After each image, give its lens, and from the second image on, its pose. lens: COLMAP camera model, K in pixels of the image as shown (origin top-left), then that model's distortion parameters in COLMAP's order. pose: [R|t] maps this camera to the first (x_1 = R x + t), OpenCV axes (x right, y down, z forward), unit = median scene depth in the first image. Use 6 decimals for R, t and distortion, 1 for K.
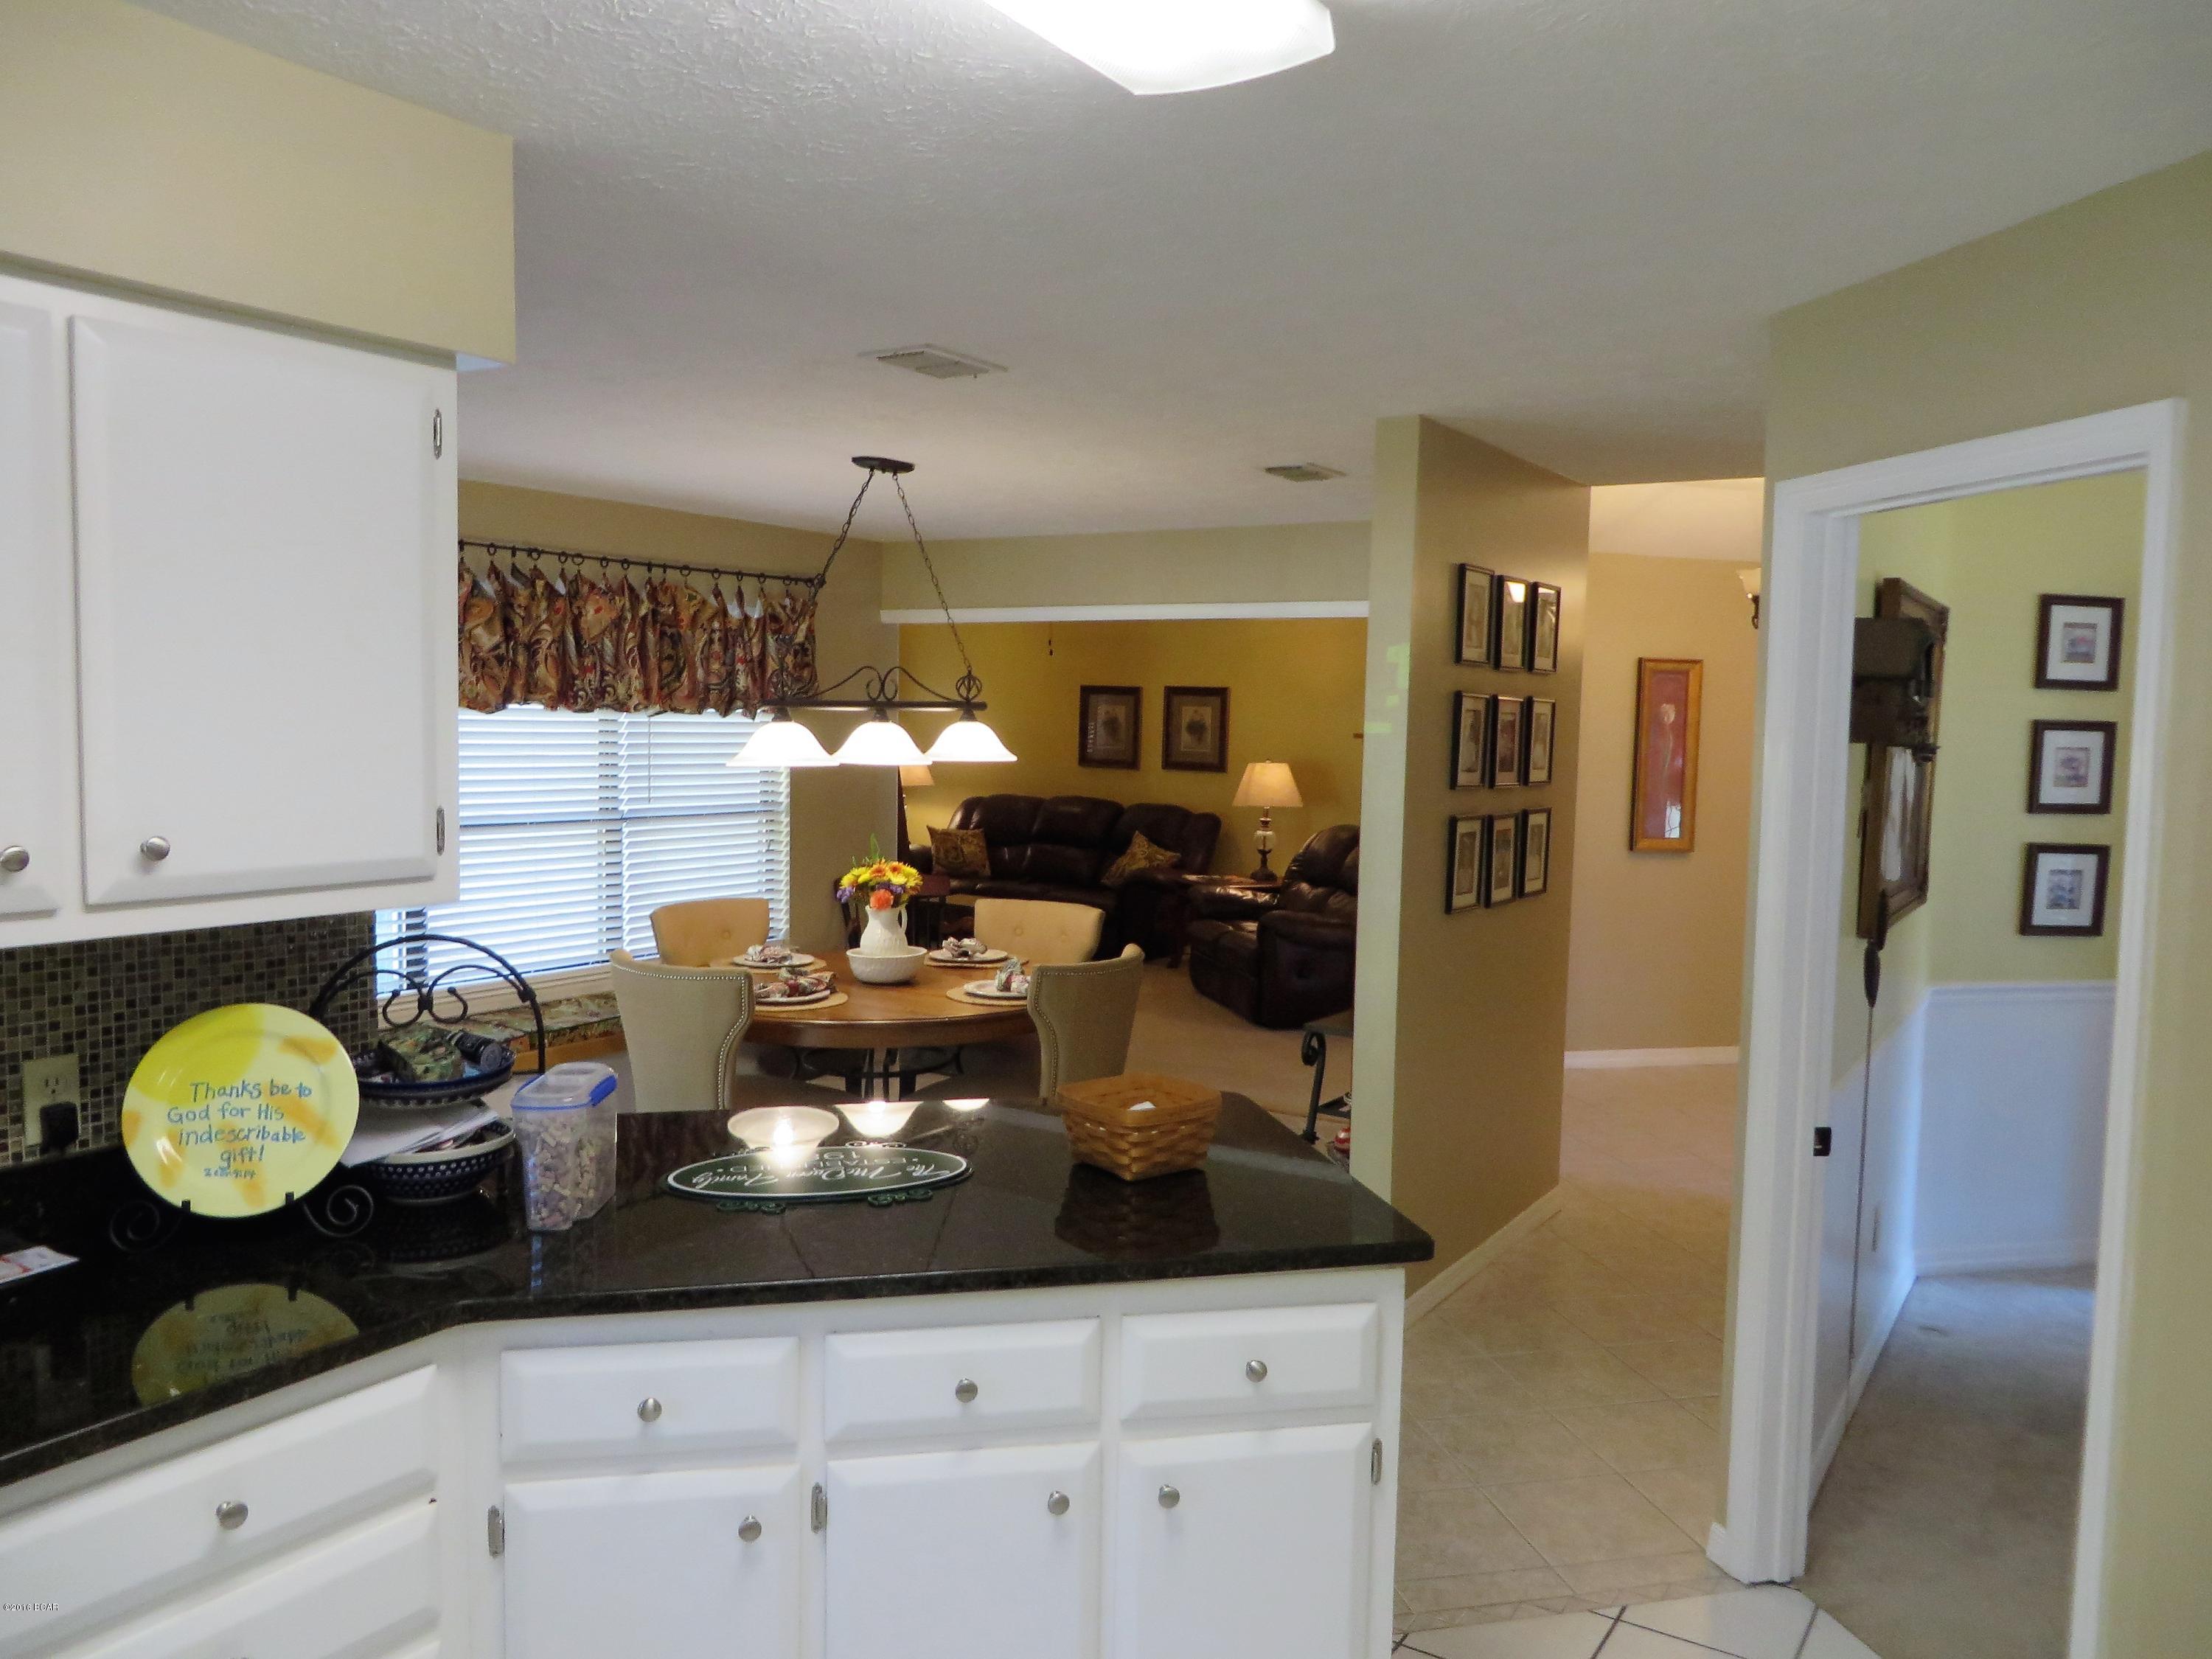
lens RADIAL K [[1663.1, 0, 1106.0], [0, 1663.1, 829.5], [0, 0, 1]] dist [-0.009957, 0.001237]
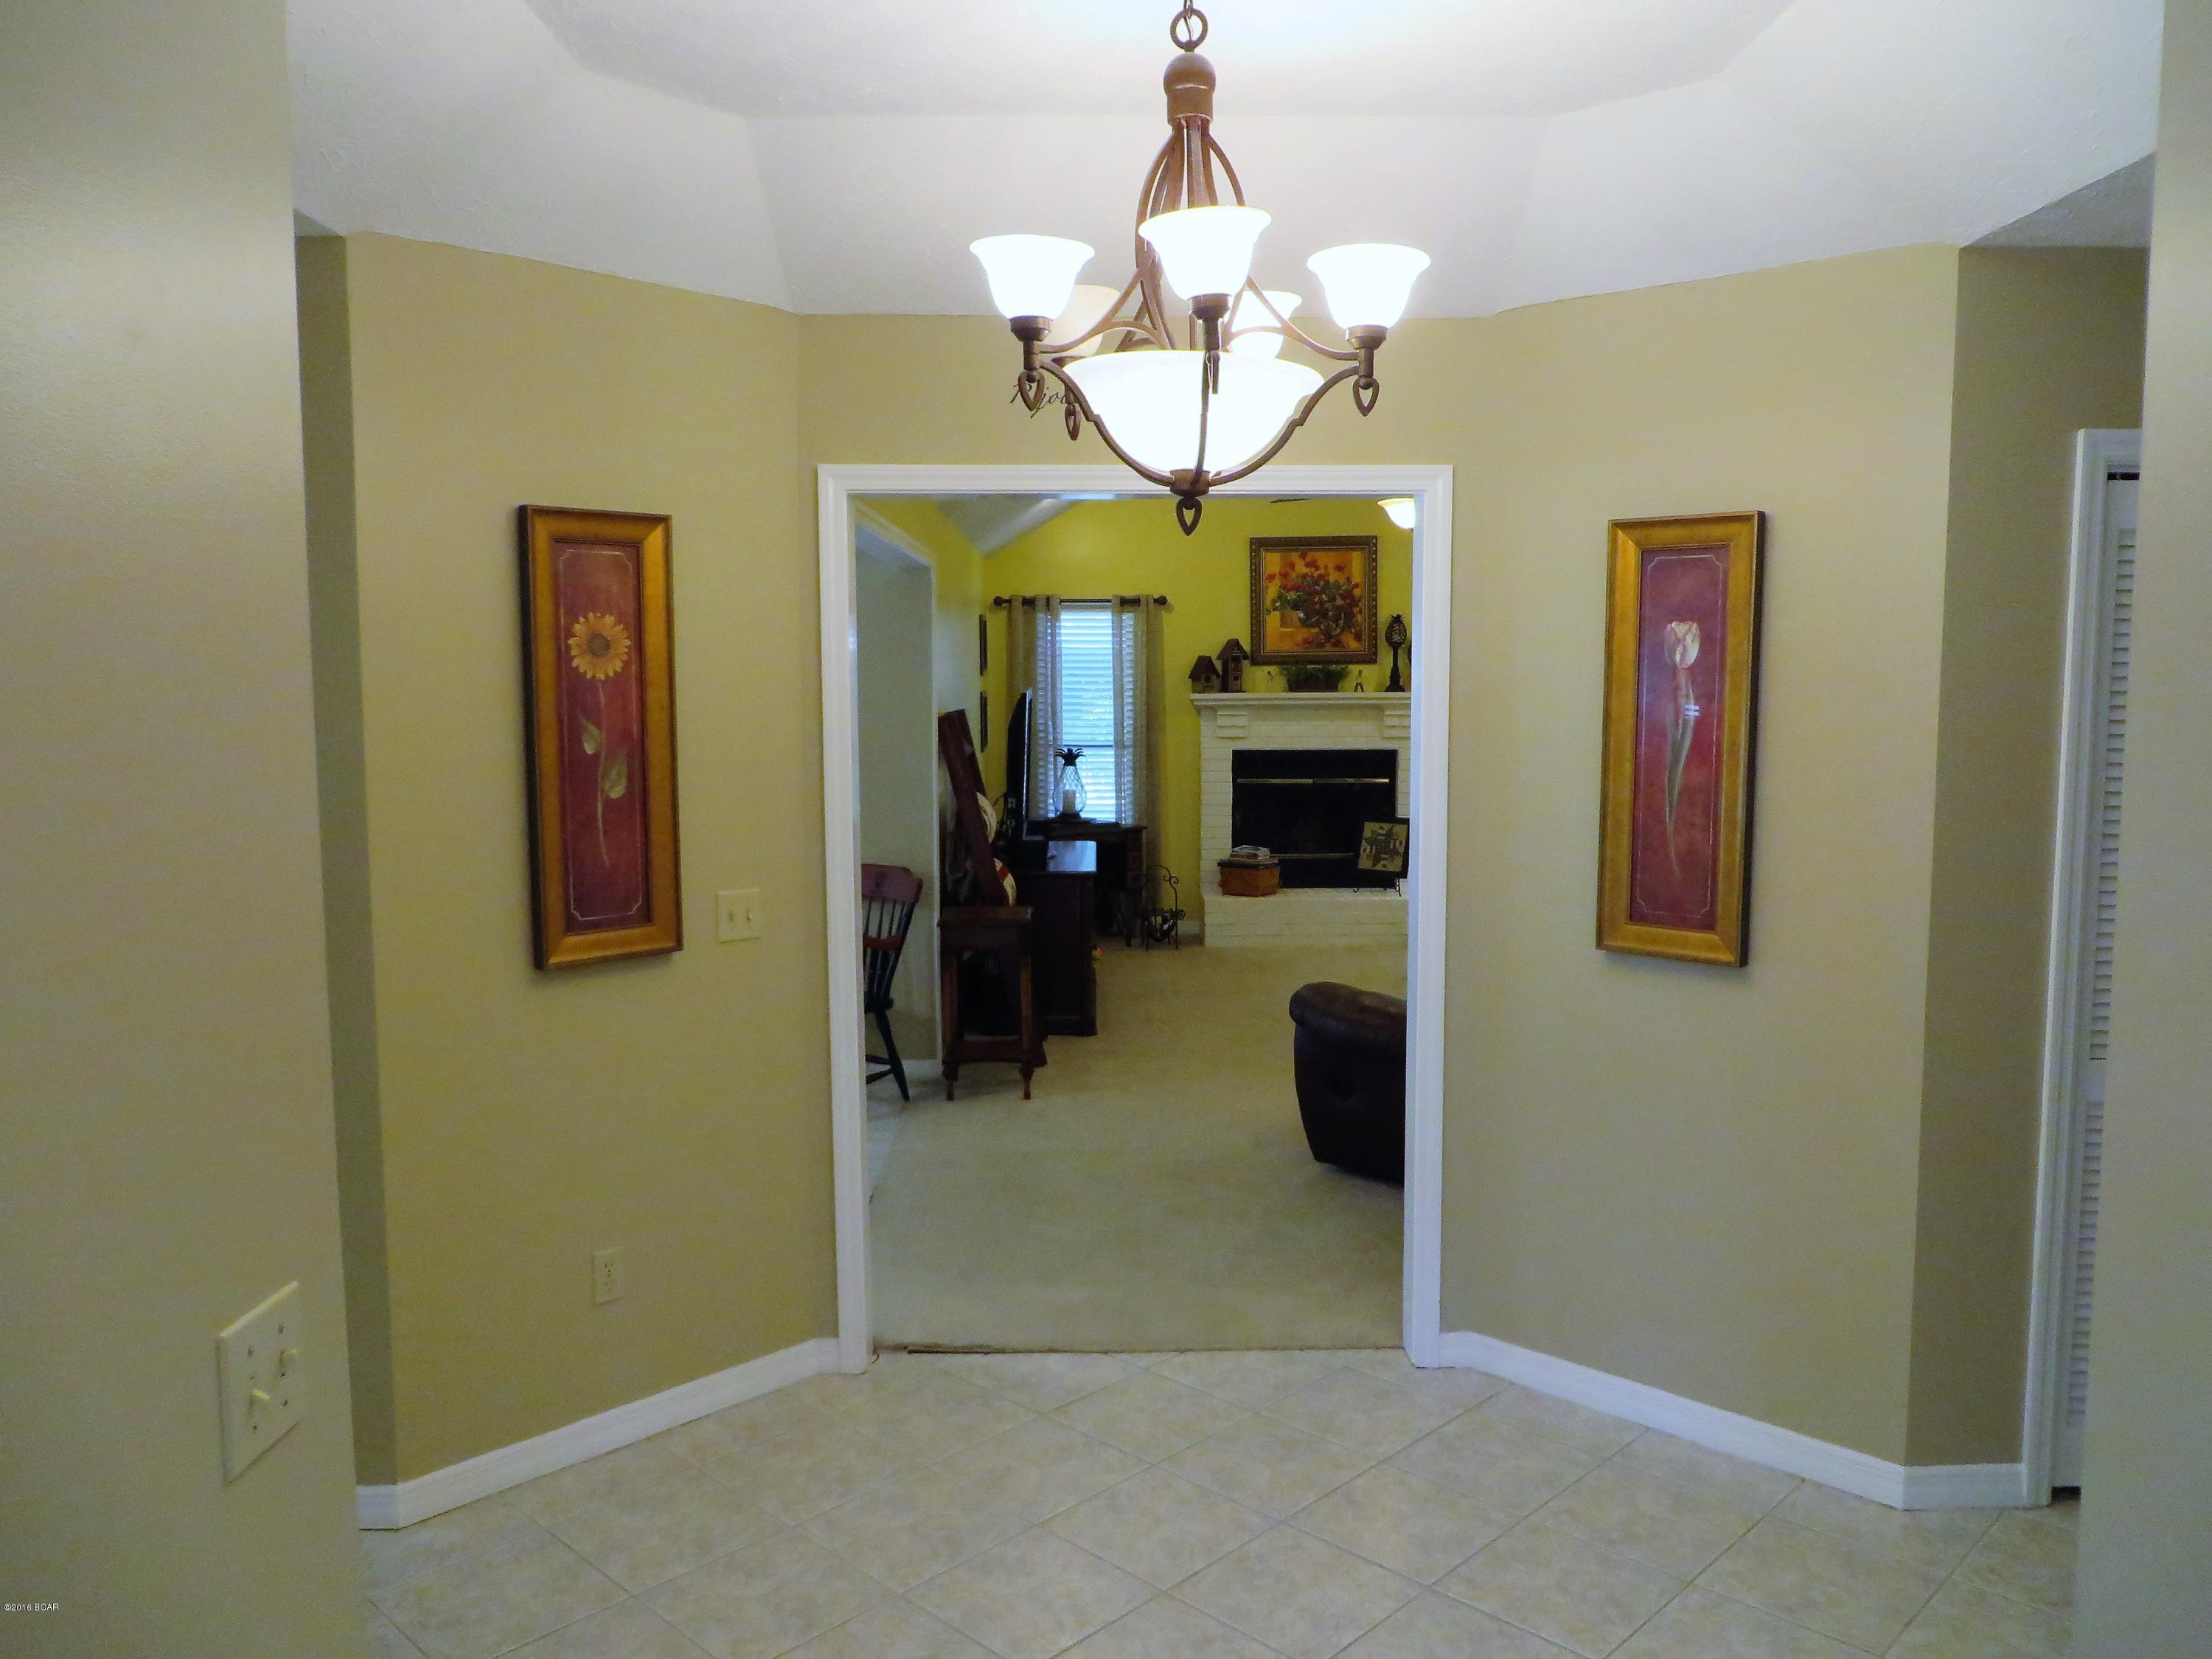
lens RADIAL K [[1663.1, 0, 1106.0], [0, 1663.1, 829.5], [0, 0, 1]] dist [-0.009957, 0.001237]
pose [[0.552195, 0.057907, -0.831702, 0.743638], [-0.045280, 0.998196, 0.039437, -0.038532], [0.832485, 0.015882, 0.553821, 0.765696]]
